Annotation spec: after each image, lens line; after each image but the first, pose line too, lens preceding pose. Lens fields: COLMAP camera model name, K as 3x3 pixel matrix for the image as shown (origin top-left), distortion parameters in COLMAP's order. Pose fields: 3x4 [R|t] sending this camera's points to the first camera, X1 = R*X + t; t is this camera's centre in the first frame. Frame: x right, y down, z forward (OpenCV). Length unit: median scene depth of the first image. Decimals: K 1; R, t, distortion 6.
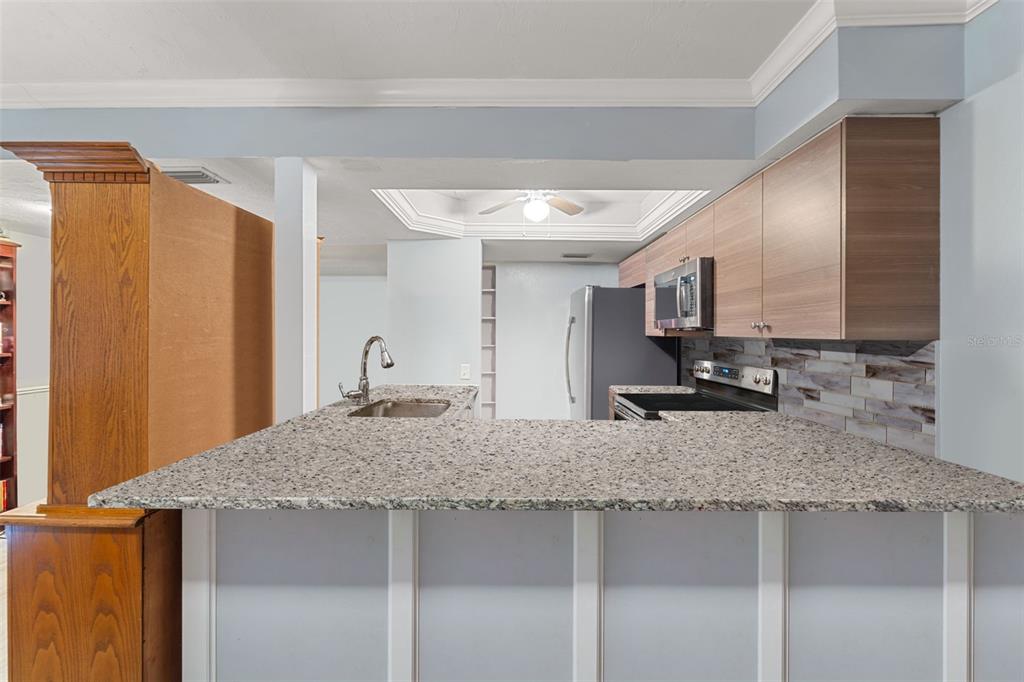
lens RADIAL K [[427.6, 0, 508.9], [0, 427.6, 336.5], [0, 0, 1]] dist [-0.000417, -0.000434]
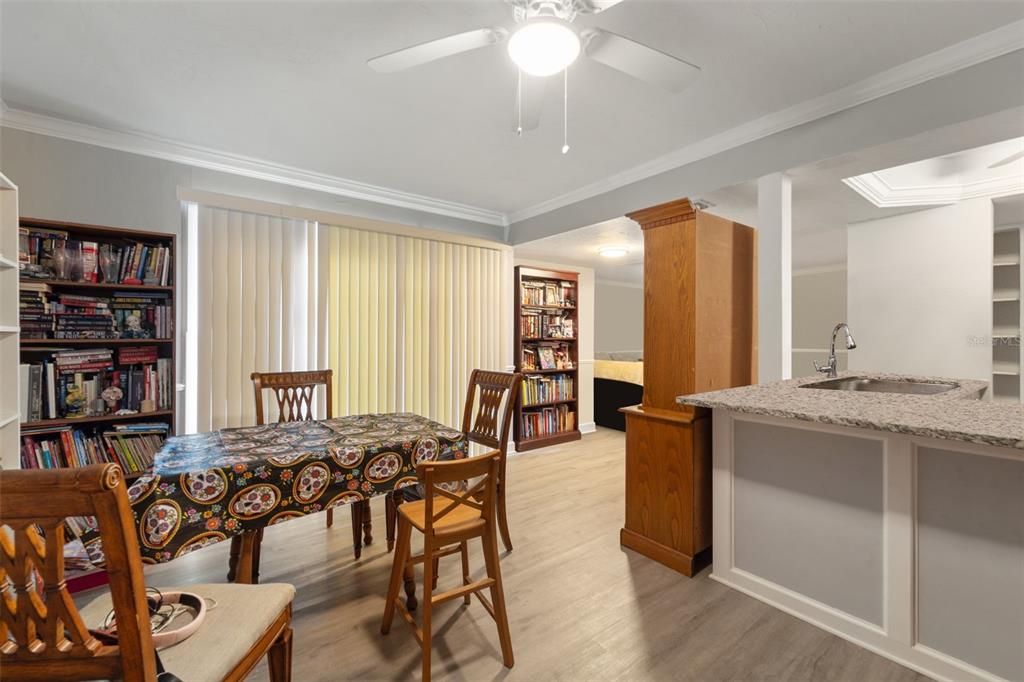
lens RADIAL K [[427.6, 0, 512.3], [0, 427.6, 331.9], [0, 0, 1]] dist [-0.000417, -0.000434]
pose [[0.620705, -0.010199, -0.783977, 0.011981], [-0.001636, 0.999896, -0.014304, 0.099409], [0.784042, 0.010161, 0.620624, -0.544979]]
